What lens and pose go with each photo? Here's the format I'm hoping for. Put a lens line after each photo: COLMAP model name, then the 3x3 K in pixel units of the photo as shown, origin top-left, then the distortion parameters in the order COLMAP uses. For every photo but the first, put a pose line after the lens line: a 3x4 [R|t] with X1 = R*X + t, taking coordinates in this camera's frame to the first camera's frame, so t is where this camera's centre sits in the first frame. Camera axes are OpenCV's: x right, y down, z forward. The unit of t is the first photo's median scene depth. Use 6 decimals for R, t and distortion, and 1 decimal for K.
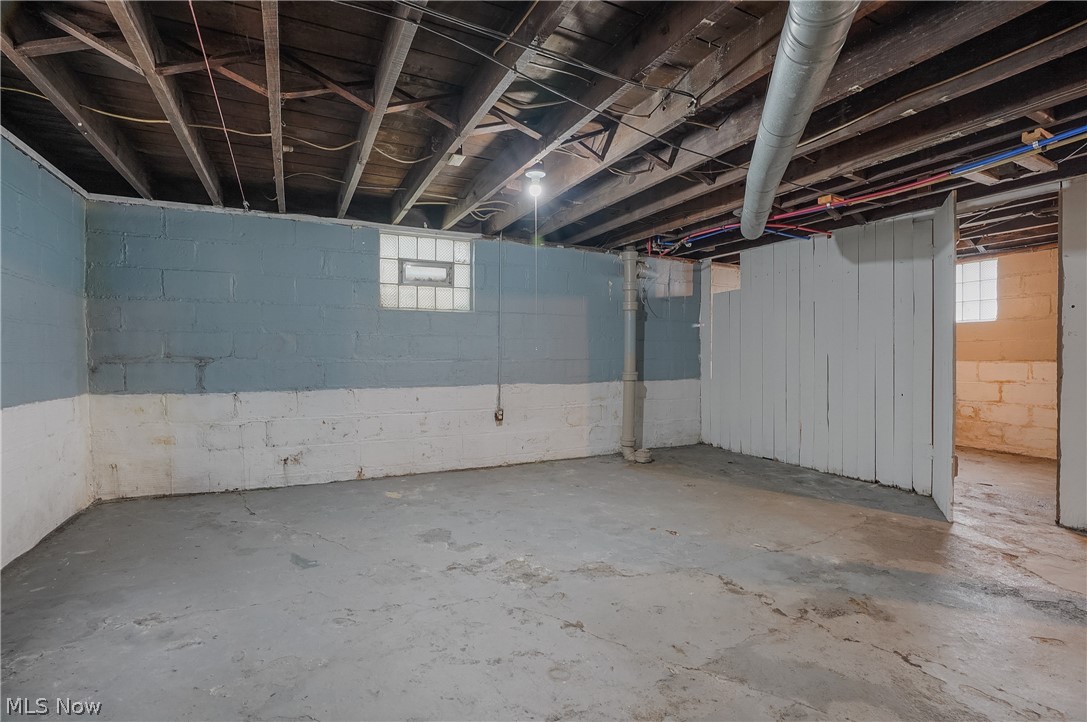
lens RADIAL K [[517.0, 0, 539.5], [0, 517.0, 362.9], [0, 0, 1]] dist [-0.003624, 0.000079]
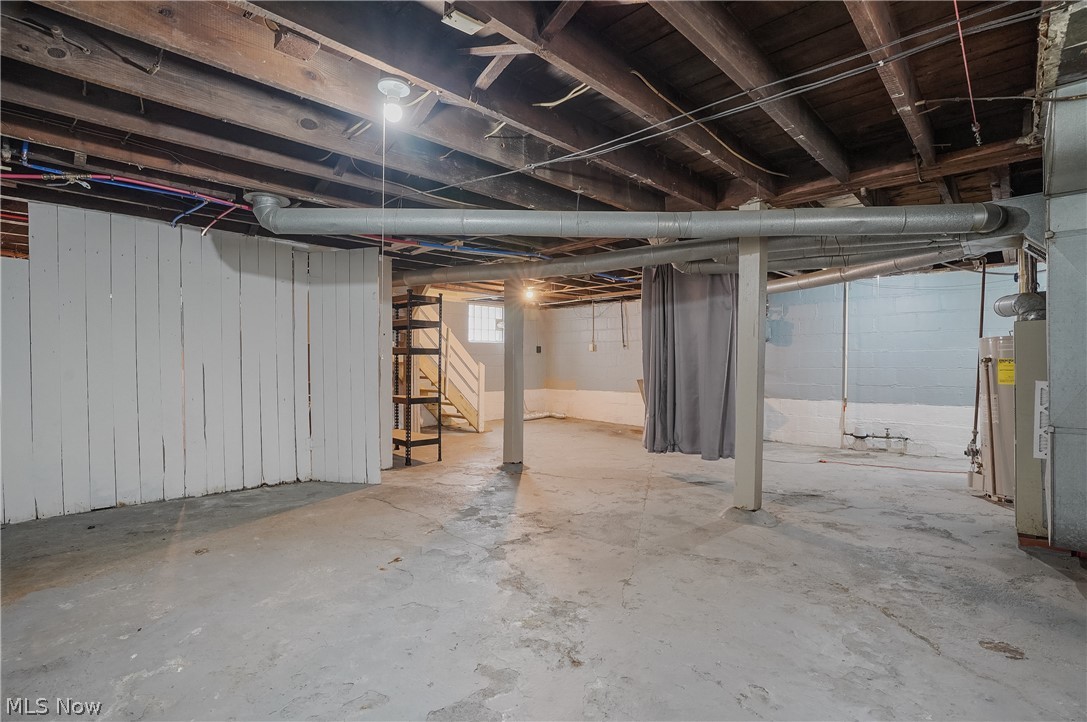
lens RADIAL K [[517.0, 0, 539.5], [0, 517.0, 362.9], [0, 0, 1]] dist [-0.003624, 0.000079]
pose [[-0.350793, 0.007597, 0.936422, -0.627336], [0.000444, 0.999968, -0.007946, -0.012068], [-0.936453, -0.002372, -0.350786, 0.984341]]
